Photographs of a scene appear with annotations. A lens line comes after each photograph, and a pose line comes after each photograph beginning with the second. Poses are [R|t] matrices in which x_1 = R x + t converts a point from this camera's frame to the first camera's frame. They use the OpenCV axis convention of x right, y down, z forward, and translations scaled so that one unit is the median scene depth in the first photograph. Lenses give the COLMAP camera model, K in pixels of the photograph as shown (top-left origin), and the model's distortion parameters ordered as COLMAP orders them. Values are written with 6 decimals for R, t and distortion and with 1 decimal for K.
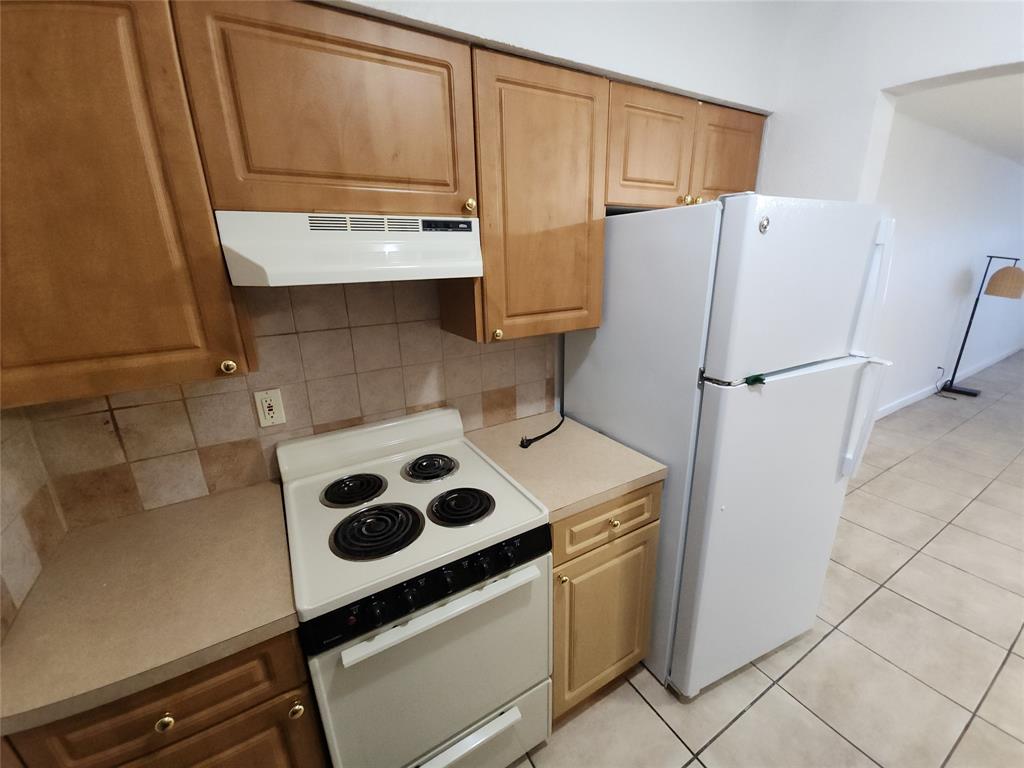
lens RADIAL K [[407.5, 0, 505.7], [0, 407.5, 384.1], [0, 0, 1]] dist [-0.002722, -0.001361]
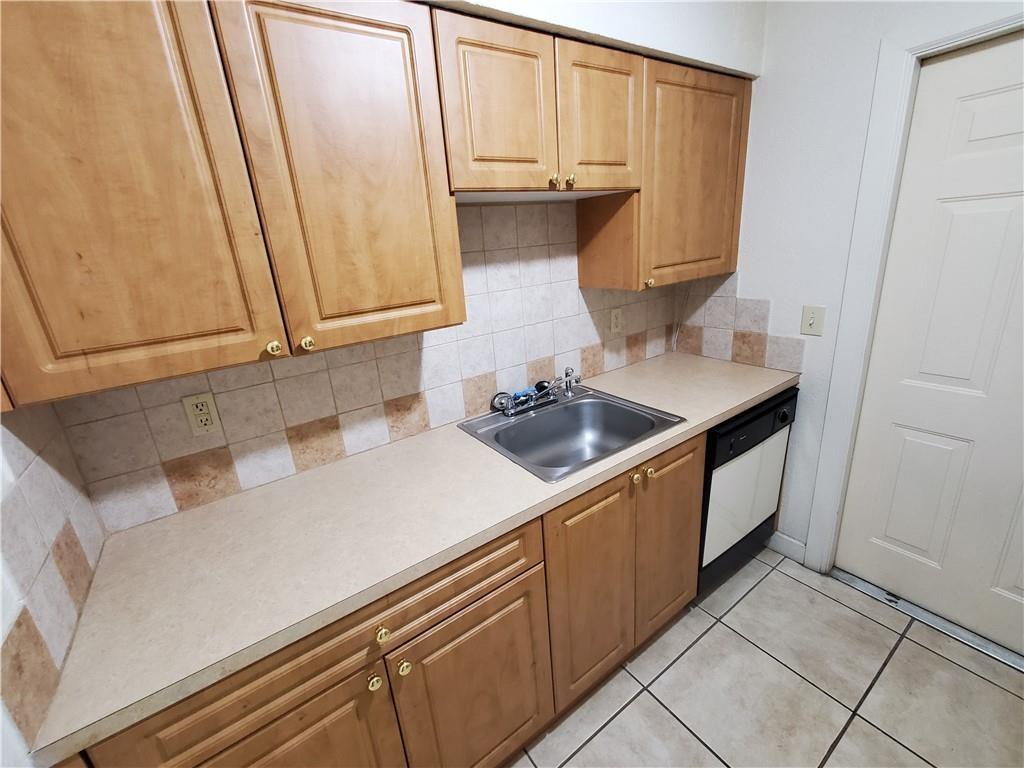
lens RADIAL K [[436.2, 0, 511.2], [0, 436.2, 383.5], [0, 0, 1]] dist [-0.009161, 0.001151]
pose [[0.993622, -0.081782, 0.077628, -0.186608], [0.079553, 0.996336, 0.031399, 0.036042], [-0.079912, -0.025023, 0.996488, -0.100378]]
